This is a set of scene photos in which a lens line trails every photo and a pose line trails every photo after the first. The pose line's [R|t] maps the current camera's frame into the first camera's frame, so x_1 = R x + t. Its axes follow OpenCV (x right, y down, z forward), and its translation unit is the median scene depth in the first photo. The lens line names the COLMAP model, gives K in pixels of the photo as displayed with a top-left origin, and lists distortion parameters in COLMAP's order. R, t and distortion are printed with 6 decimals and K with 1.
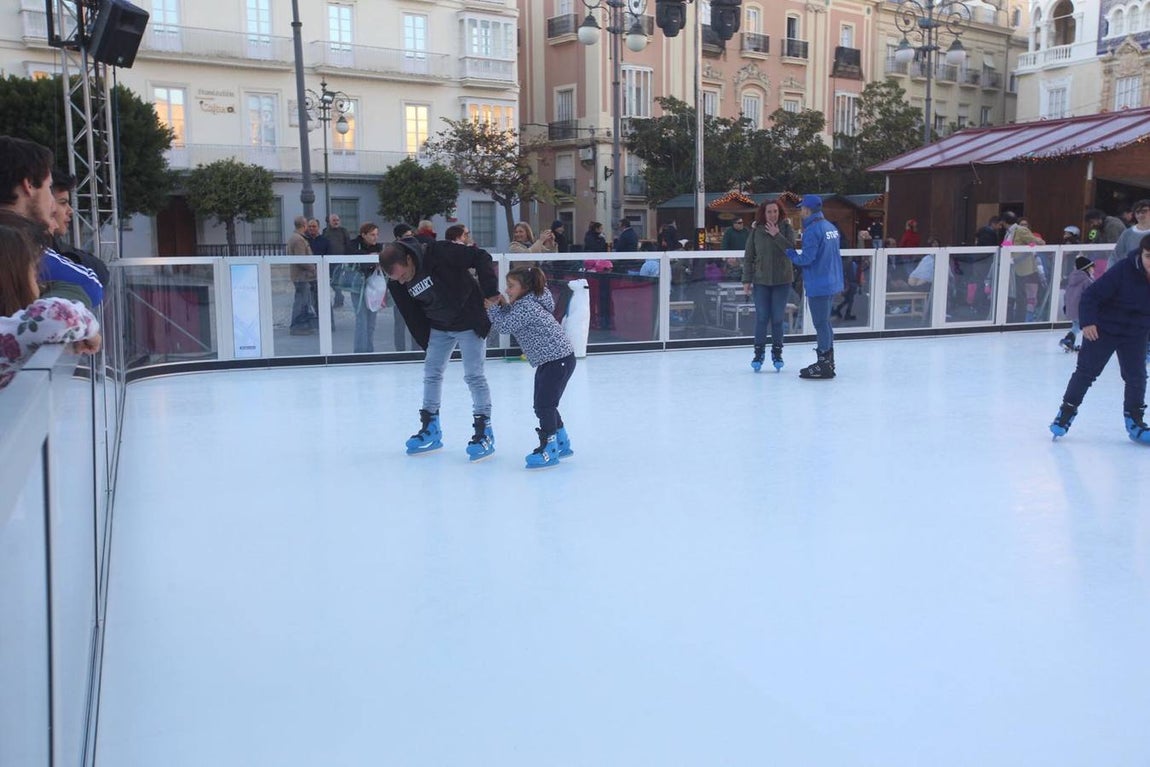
lens RADIAL K [[1121.0, 0, 575.0], [0, 1121.0, 383.5], [0, 0, 1]] dist [0.001432, 0.184931]
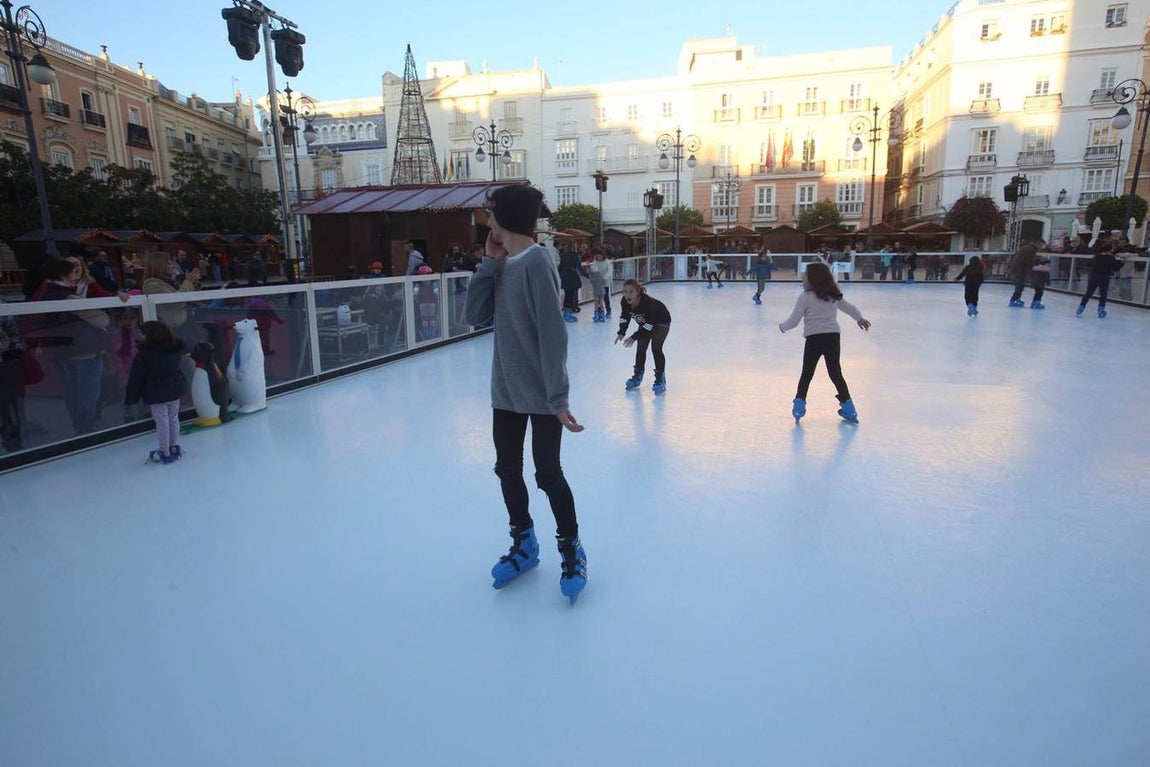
lens RADIAL K [[631.7, 0, 575.0], [0, 631.7, 383.5], [0, 0, 1]] dist [-0.021705, 0.021926]
pose [[0.638963, -0.159858, 0.752444, -0.058969], [0.112879, 0.987065, 0.113848, -0.020357], [-0.760910, 0.012190, 0.648743, 0.140611]]
